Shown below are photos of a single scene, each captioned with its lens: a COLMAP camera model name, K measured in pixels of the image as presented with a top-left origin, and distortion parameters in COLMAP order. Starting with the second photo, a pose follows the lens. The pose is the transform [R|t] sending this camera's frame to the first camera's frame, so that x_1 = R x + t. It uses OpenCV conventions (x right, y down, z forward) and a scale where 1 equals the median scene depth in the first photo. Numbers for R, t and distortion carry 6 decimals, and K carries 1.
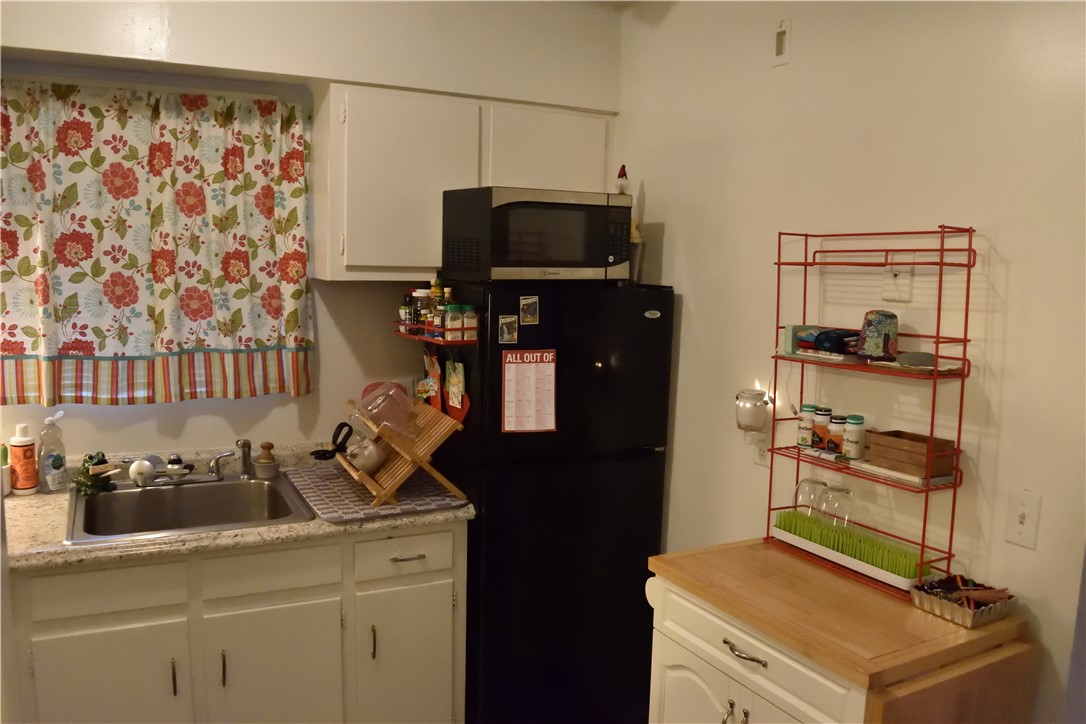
lens RADIAL K [[844.4, 0, 543.0], [0, 844.4, 362.0], [0, 0, 1]] dist [-0.091528, 0.004328]
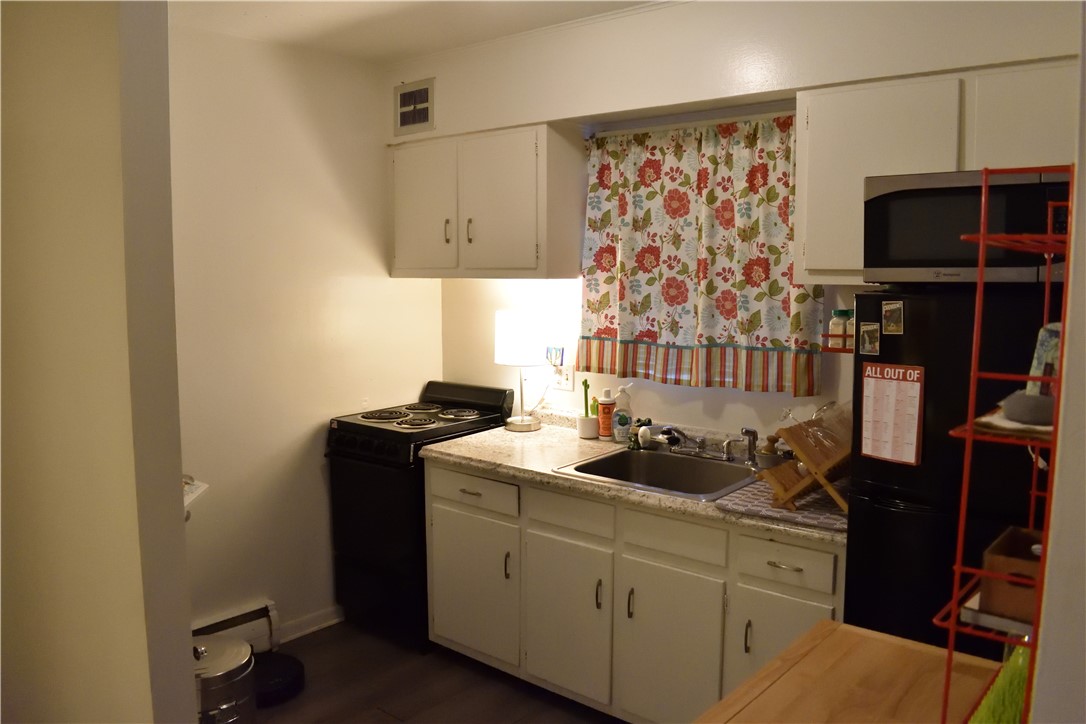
lens RADIAL K [[844.4, 0, 543.0], [0, 844.4, 362.0], [0, 0, 1]] dist [-0.091528, 0.004328]
pose [[0.382971, 0.077684, -0.920488, 0.587140], [-0.095002, 0.994486, 0.044404, -0.019260], [0.918862, 0.070443, 0.388239, 0.333370]]
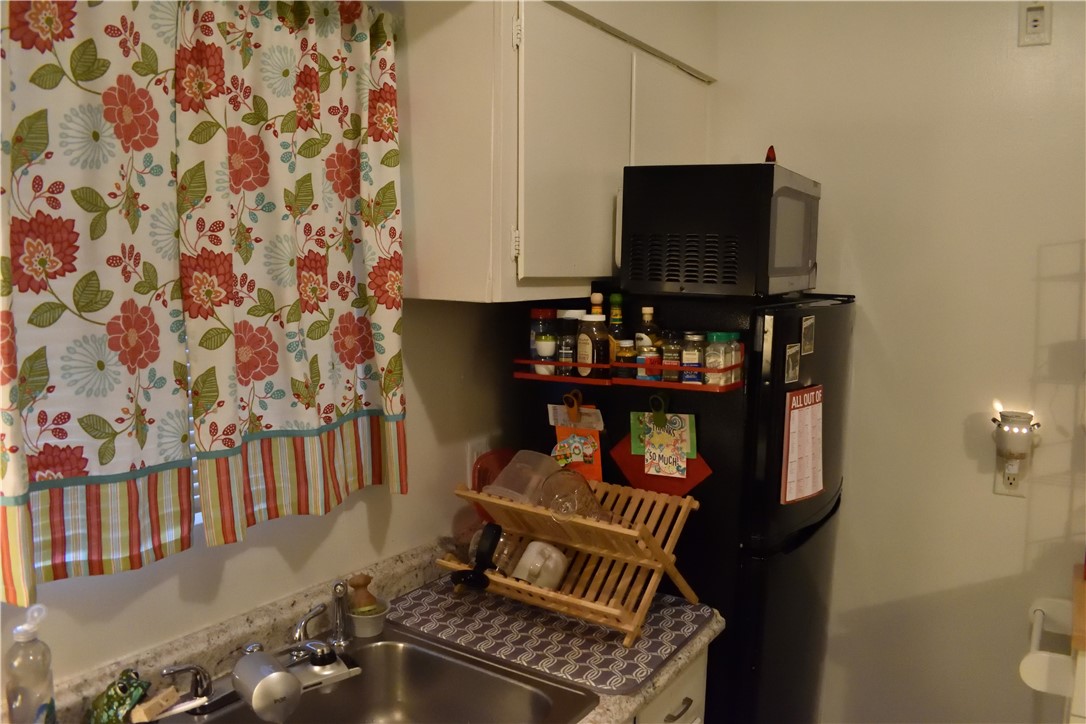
lens RADIAL K [[844.4, 0, 543.0], [0, 844.4, 362.0], [0, 0, 1]] dist [-0.091528, 0.004328]
pose [[0.868473, -0.070793, 0.490656, -0.543976], [0.068811, 0.997385, 0.022107, -0.065904], [-0.490937, 0.014563, 0.871073, 0.450202]]
